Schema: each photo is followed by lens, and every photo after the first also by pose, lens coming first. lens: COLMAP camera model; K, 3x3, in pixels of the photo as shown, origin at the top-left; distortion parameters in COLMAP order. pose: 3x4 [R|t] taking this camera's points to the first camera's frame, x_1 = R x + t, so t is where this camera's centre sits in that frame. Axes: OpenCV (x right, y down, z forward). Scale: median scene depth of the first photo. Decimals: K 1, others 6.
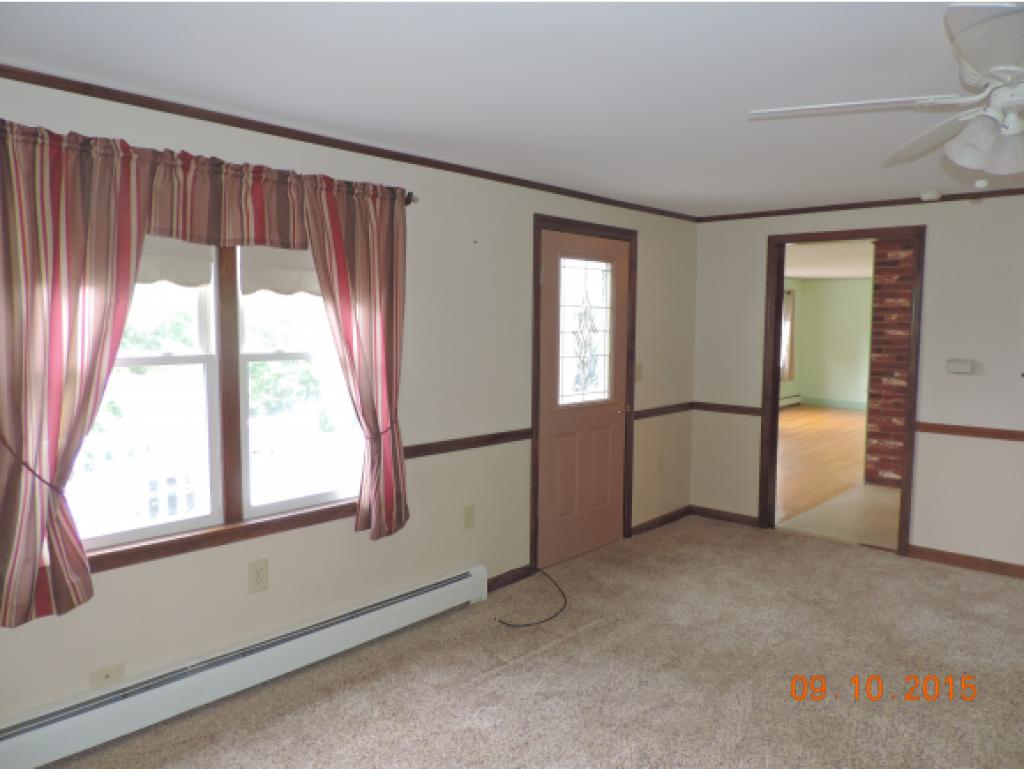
lens RADIAL K [[734.2, 0, 512.0], [0, 734.2, 384.5], [0, 0, 1]] dist [-0.001083, -0.001734]
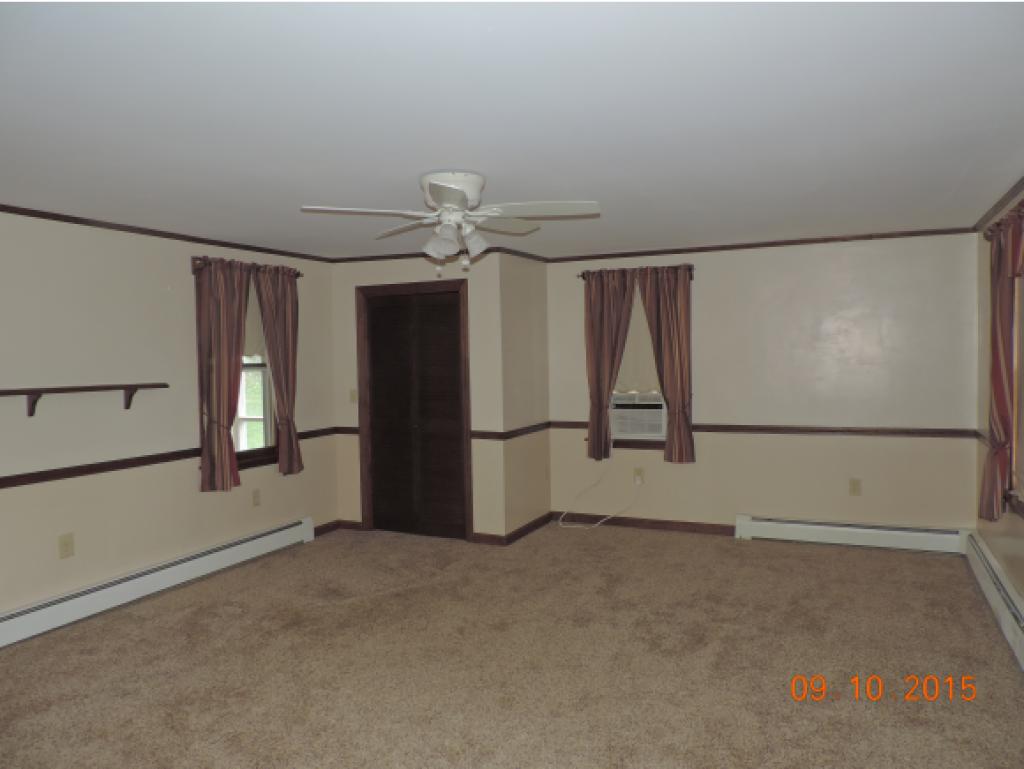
lens RADIAL K [[734.2, 0, 512.0], [0, 734.2, 384.5], [0, 0, 1]] dist [-0.001083, -0.001734]
pose [[-0.943099, 0.015673, -0.332142, 0.657445], [-0.028860, 0.991261, 0.128723, -0.131512], [0.331257, 0.130985, -0.934405, 1.608918]]
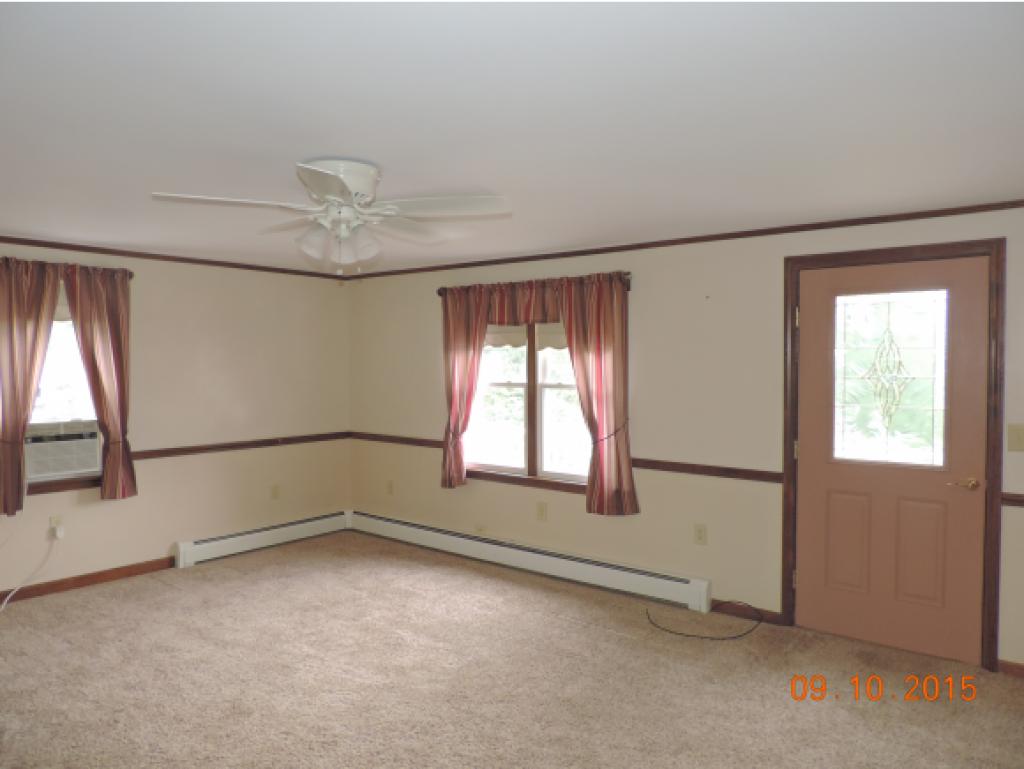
lens RADIAL K [[734.2, 0, 512.0], [0, 734.2, 384.5], [0, 0, 1]] dist [-0.001083, -0.001734]
pose [[0.058989, 0.017271, -0.998109, 1.289683], [-0.092023, 0.995687, 0.011790, -0.048415], [0.994008, 0.091154, 0.060324, 0.744324]]
